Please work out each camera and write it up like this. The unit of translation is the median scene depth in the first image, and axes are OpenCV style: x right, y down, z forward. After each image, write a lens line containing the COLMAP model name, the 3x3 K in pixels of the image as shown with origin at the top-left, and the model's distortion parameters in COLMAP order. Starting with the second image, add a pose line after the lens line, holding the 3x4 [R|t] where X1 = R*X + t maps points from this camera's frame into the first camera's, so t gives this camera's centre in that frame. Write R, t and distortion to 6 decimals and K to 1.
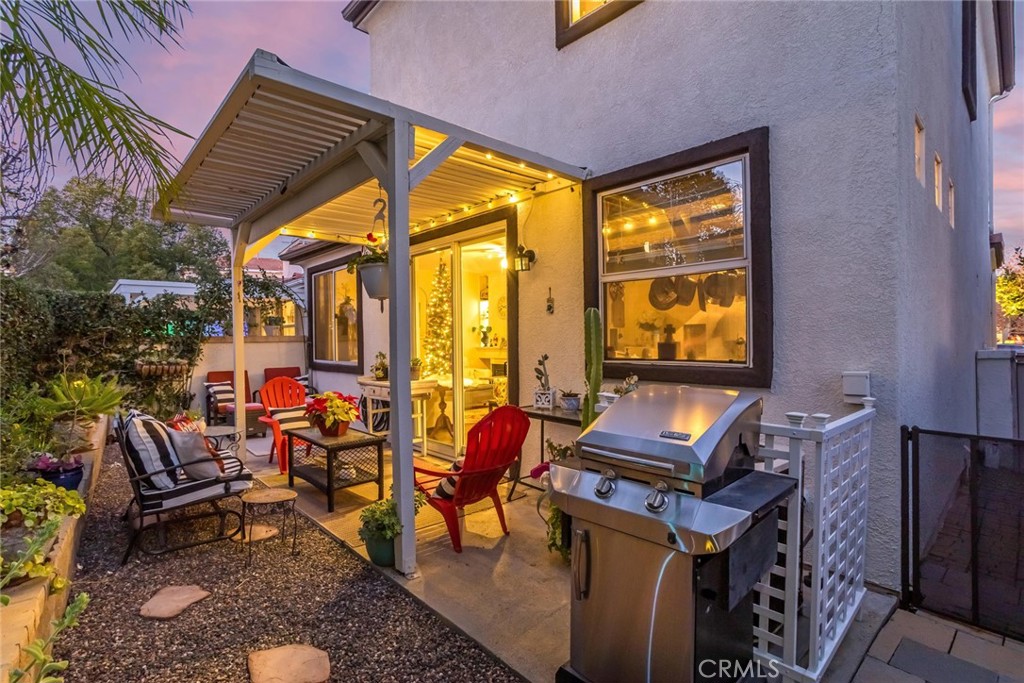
lens RADIAL K [[493.9, 0, 512.0], [0, 493.9, 341.5], [0, 0, 1]] dist [-0.014613, 0.000209]
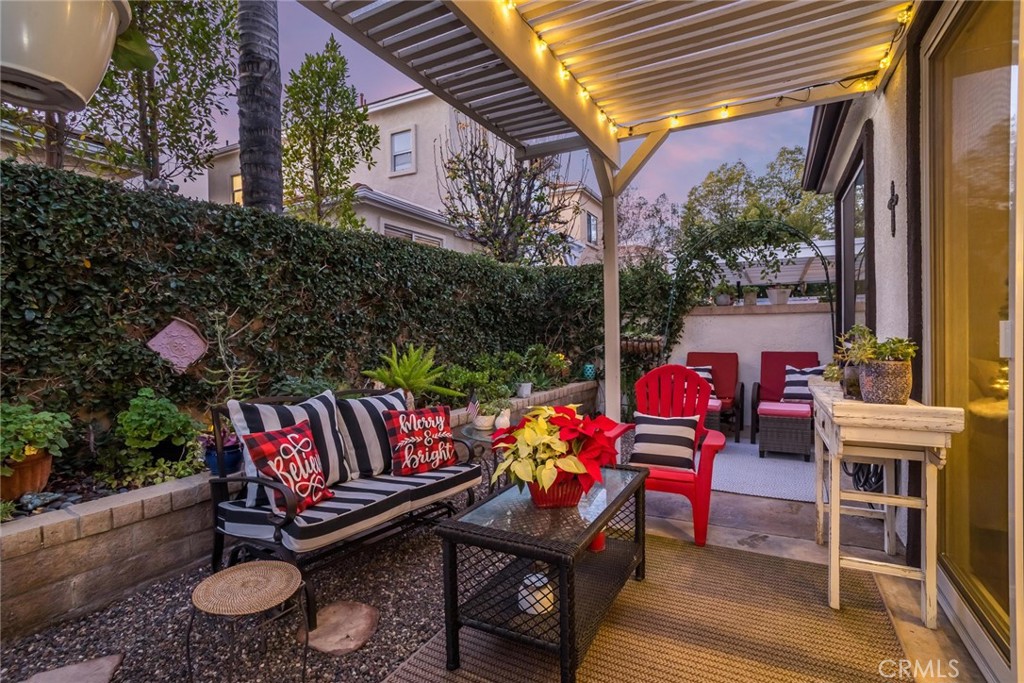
lens RADIAL K [[493.9, 0, 512.0], [0, 493.9, 341.5], [0, 0, 1]] dist [-0.014613, 0.000209]
pose [[0.347505, 0.022121, -0.937417, 0.022285], [-0.003365, 0.999745, 0.022344, 0.028841], [0.937672, -0.004610, 0.347490, 0.474363]]
